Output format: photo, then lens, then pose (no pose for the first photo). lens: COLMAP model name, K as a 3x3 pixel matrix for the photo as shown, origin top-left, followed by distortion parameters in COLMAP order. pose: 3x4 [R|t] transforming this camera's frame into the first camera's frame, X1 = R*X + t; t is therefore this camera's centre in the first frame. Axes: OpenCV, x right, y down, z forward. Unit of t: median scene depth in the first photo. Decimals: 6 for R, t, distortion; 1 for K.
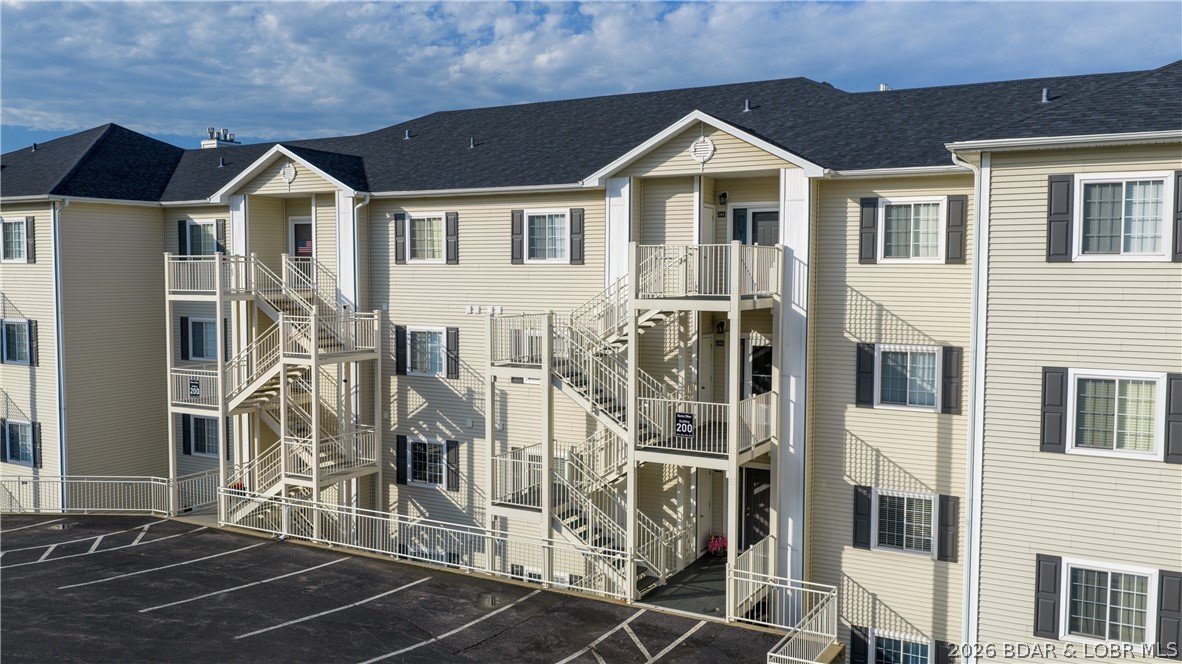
lens RADIAL K [[980.4, 0, 588.3], [0, 980.4, 331.0], [0, 0, 1]] dist [0.008465, -0.018855]
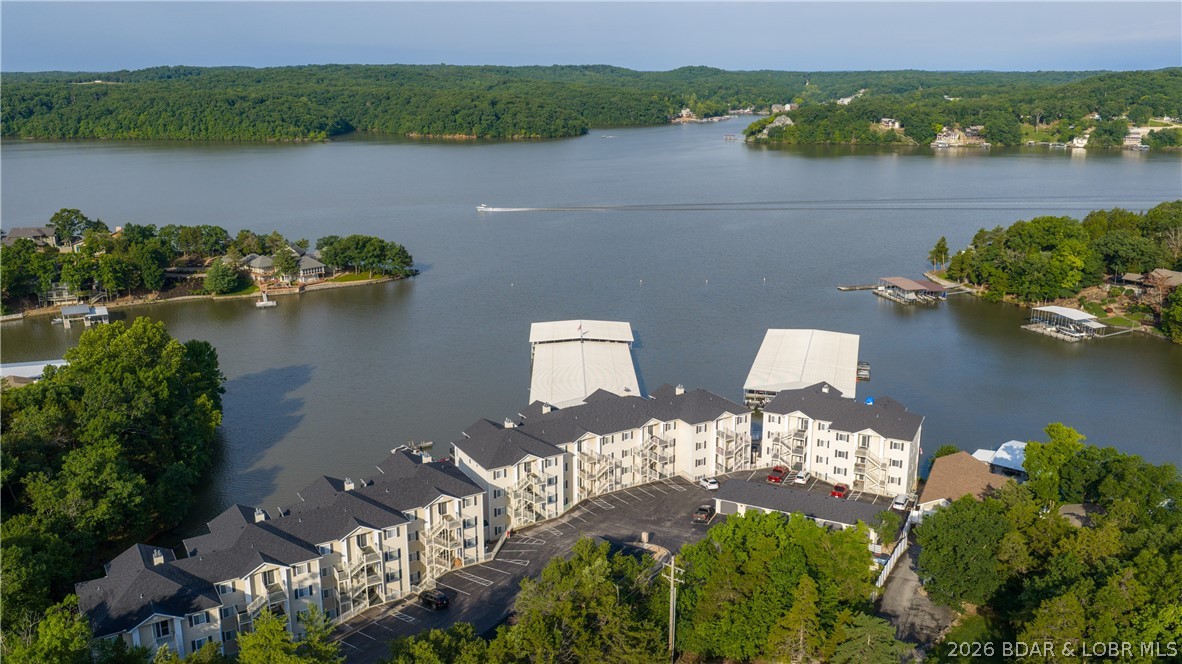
lens RADIAL K [[980.4, 0, 587.9], [0, 980.4, 330.7], [0, 0, 1]] dist [0.008465, -0.018855]
pose [[0.485715, -0.224012, 0.844926, -6.720259], [0.054967, 0.972519, 0.226241, -2.756116], [-0.872387, -0.063446, 0.484680, -2.324461]]
